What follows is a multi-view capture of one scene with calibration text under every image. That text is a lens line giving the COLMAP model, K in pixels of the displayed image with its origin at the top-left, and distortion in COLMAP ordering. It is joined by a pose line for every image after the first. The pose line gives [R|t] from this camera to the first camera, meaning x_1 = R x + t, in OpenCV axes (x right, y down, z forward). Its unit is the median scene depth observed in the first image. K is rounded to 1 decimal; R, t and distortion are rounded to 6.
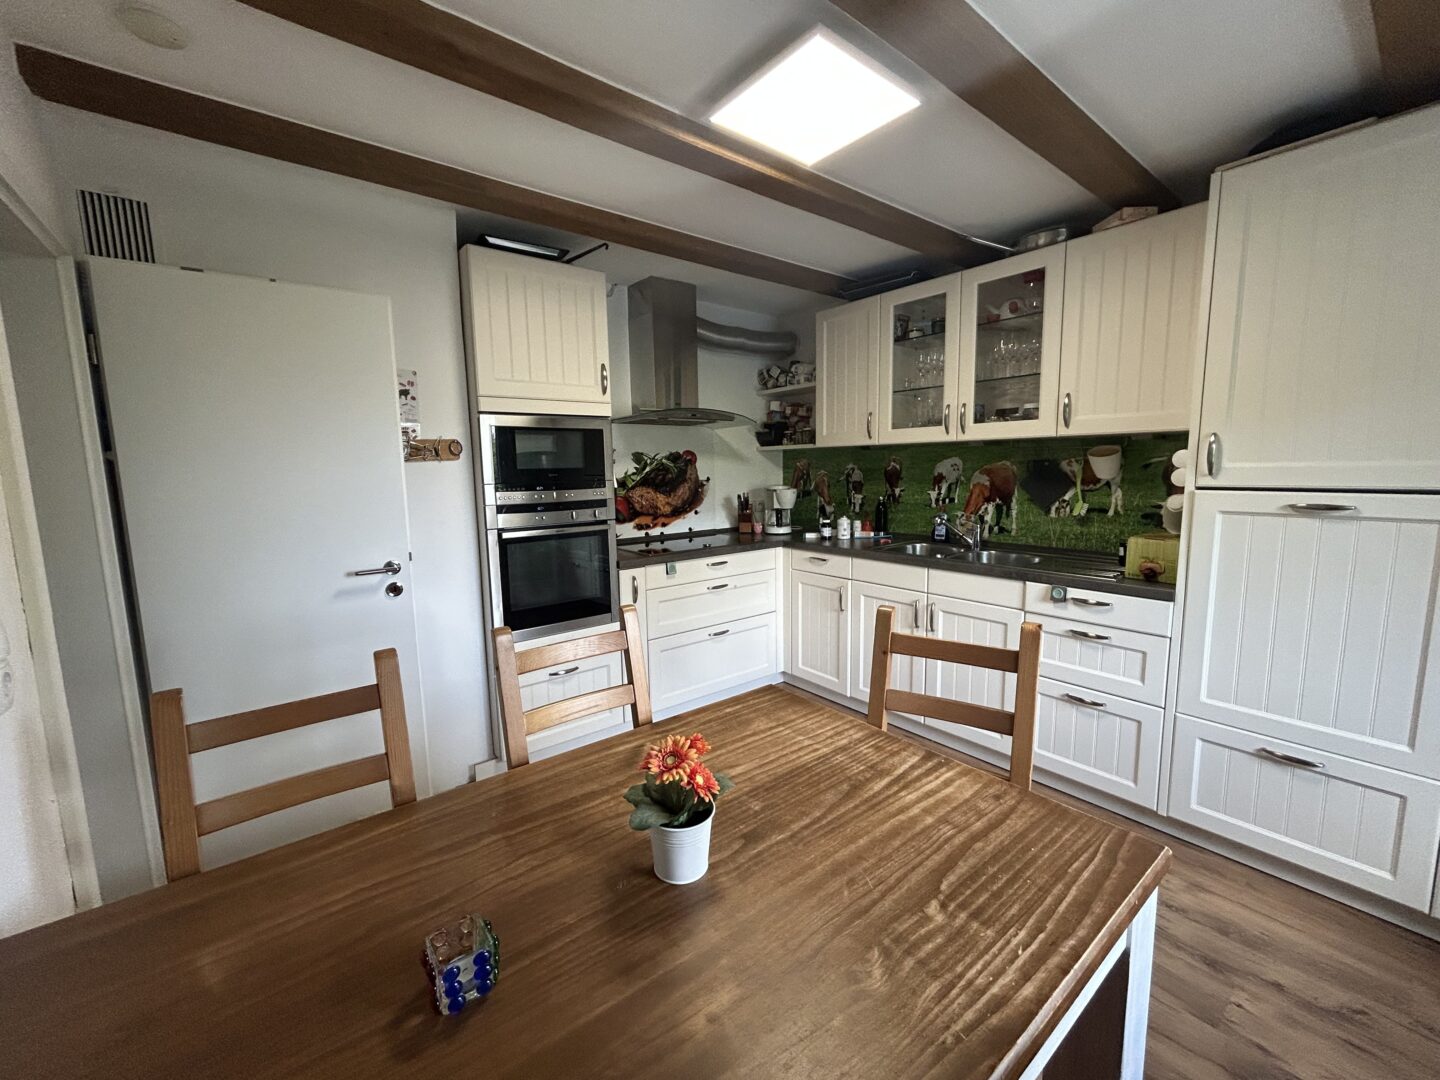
lens RADIAL K [[581.9, 0, 721.5], [0, 581.9, 540.6], [0, 0, 1]] dist [-0.003359, -0.000040]
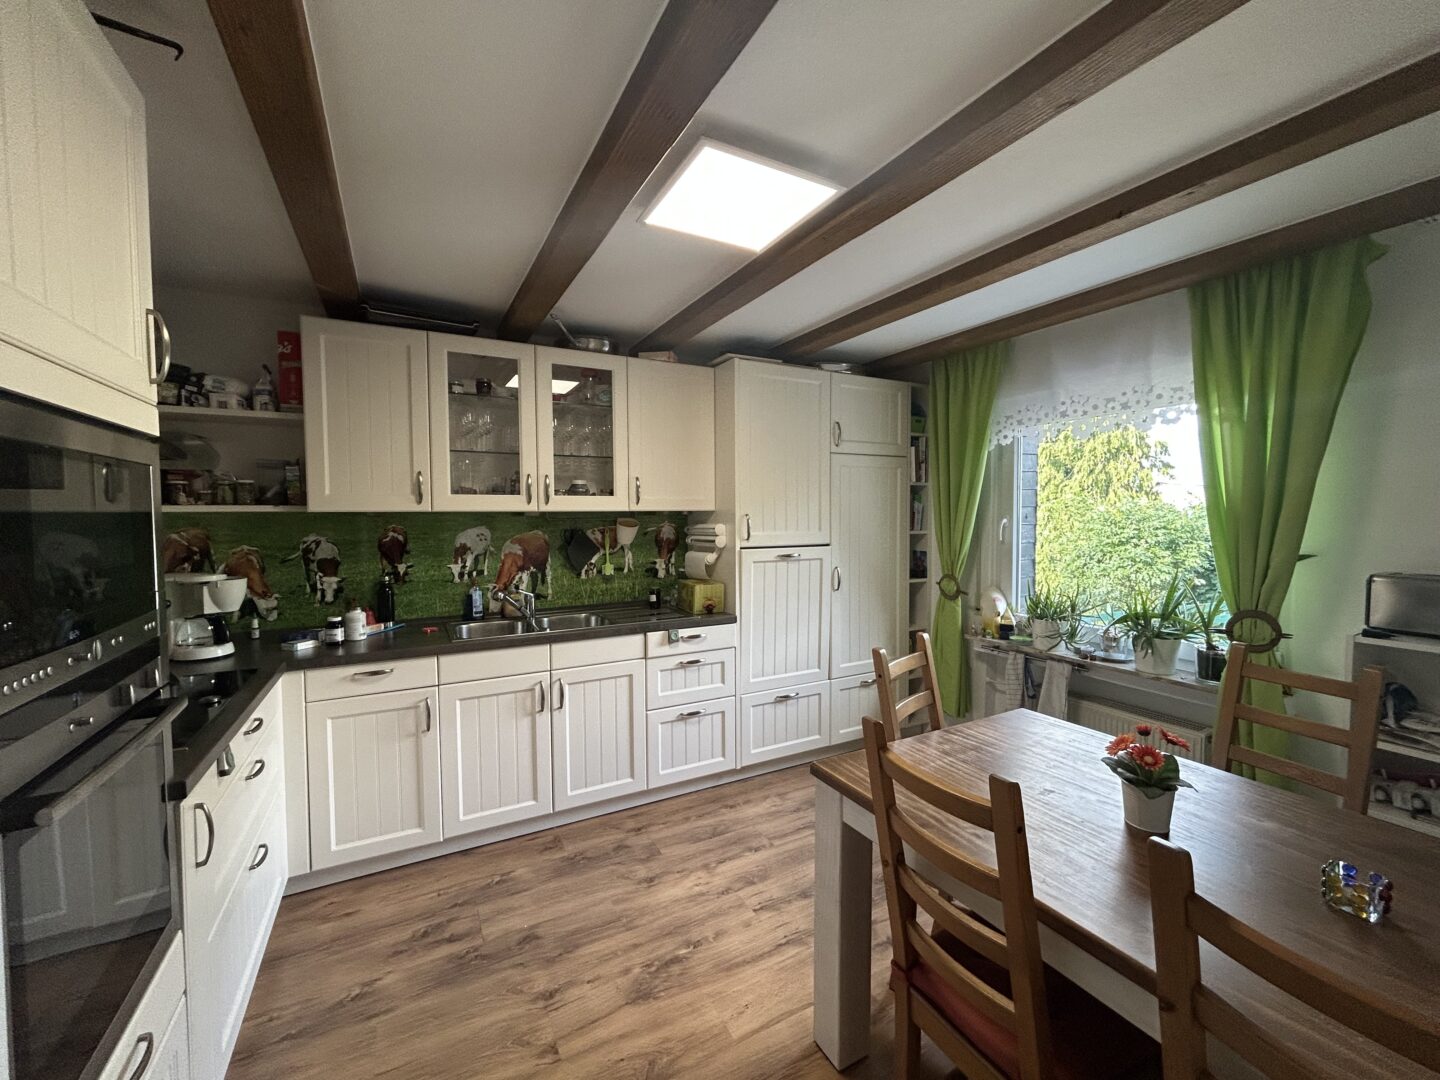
lens RADIAL K [[581.9, 0, 722.2], [0, 581.9, 539.2], [0, 0, 1]] dist [-0.003359, -0.000040]
pose [[0.168471, -0.027093, 0.985334, -0.488491], [0.129031, 0.991627, 0.005205, -0.084237], [-0.977225, 0.126262, 0.170556, 0.501142]]
